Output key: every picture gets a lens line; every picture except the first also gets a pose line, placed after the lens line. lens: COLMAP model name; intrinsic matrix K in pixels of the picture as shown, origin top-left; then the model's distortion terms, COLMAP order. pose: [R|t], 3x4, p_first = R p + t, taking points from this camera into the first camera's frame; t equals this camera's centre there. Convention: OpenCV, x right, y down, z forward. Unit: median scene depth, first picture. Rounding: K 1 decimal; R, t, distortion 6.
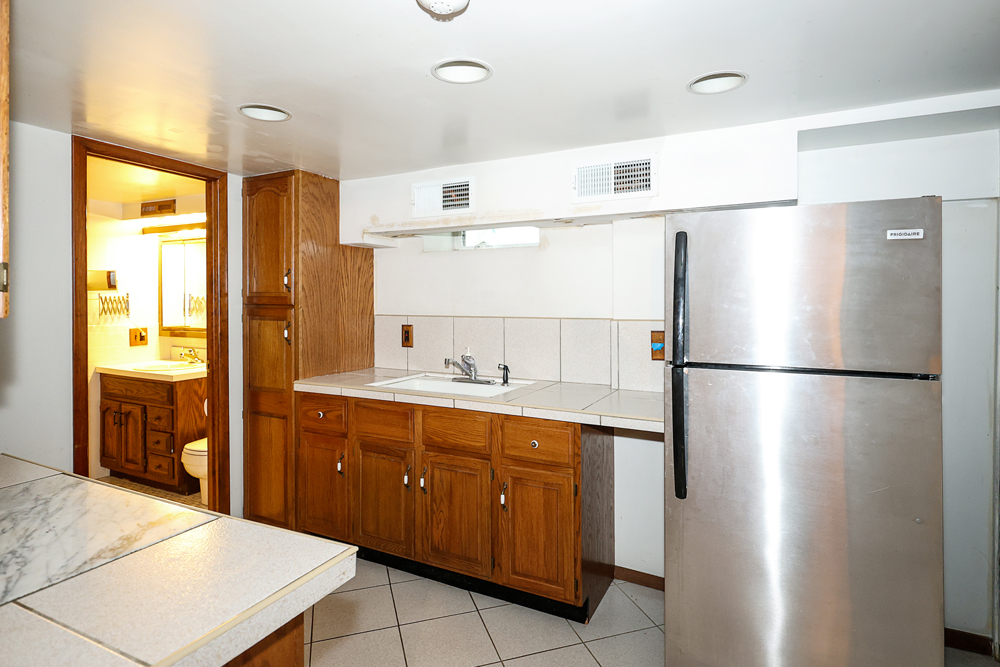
lens RADIAL K [[542.1, 0, 496.7], [0, 542.1, 299.9], [0, 0, 1]] dist [-0.002558, -0.000670]
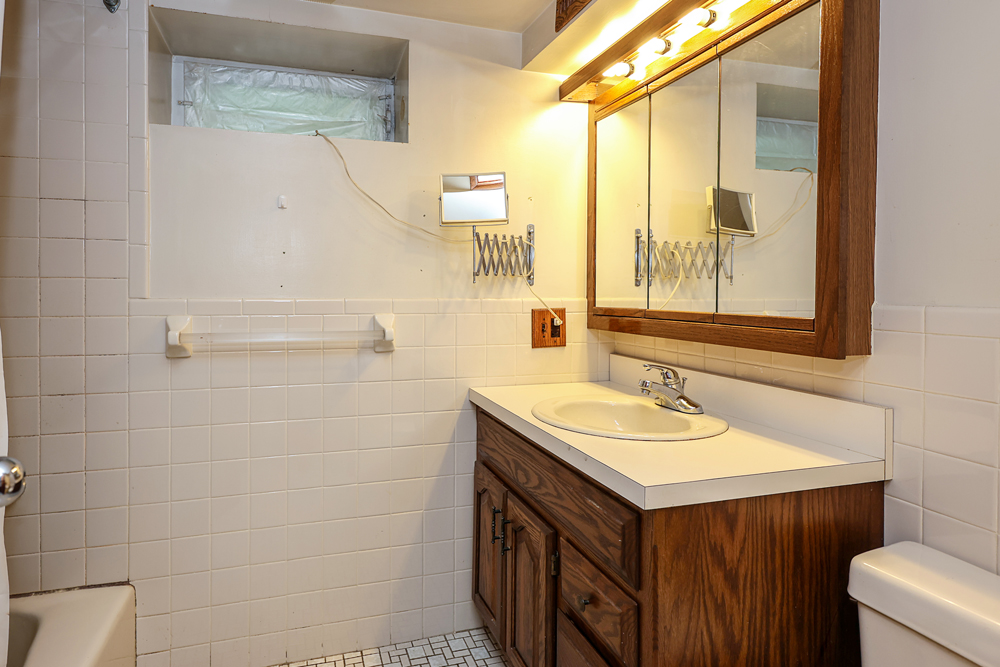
lens RADIAL K [[514.9, 0, 501.1], [0, 514.9, 295.5], [0, 0, 1]] dist [0.000890, 0.000255]
pose [[0.765280, 0.013502, -0.643555, -0.473450], [-0.014328, 0.999890, 0.003941, 0.045611], [0.643538, 0.006205, 0.765389, 0.735122]]
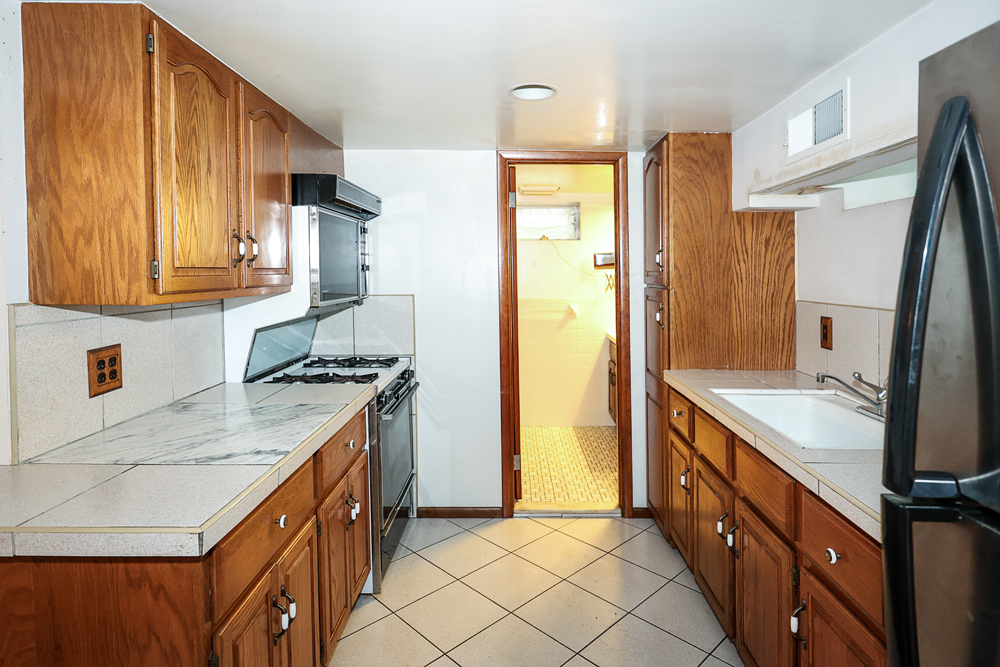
lens RADIAL K [[540.9, 0, 500.7], [0, 540.9, 286.1], [0, 0, 1]] dist [-0.000672, -0.000157]
pose [[0.443848, 0.022448, -0.895821, 0.243557], [-0.003058, 0.999718, 0.023536, -0.007895], [0.896097, -0.007707, 0.443792, 0.281559]]
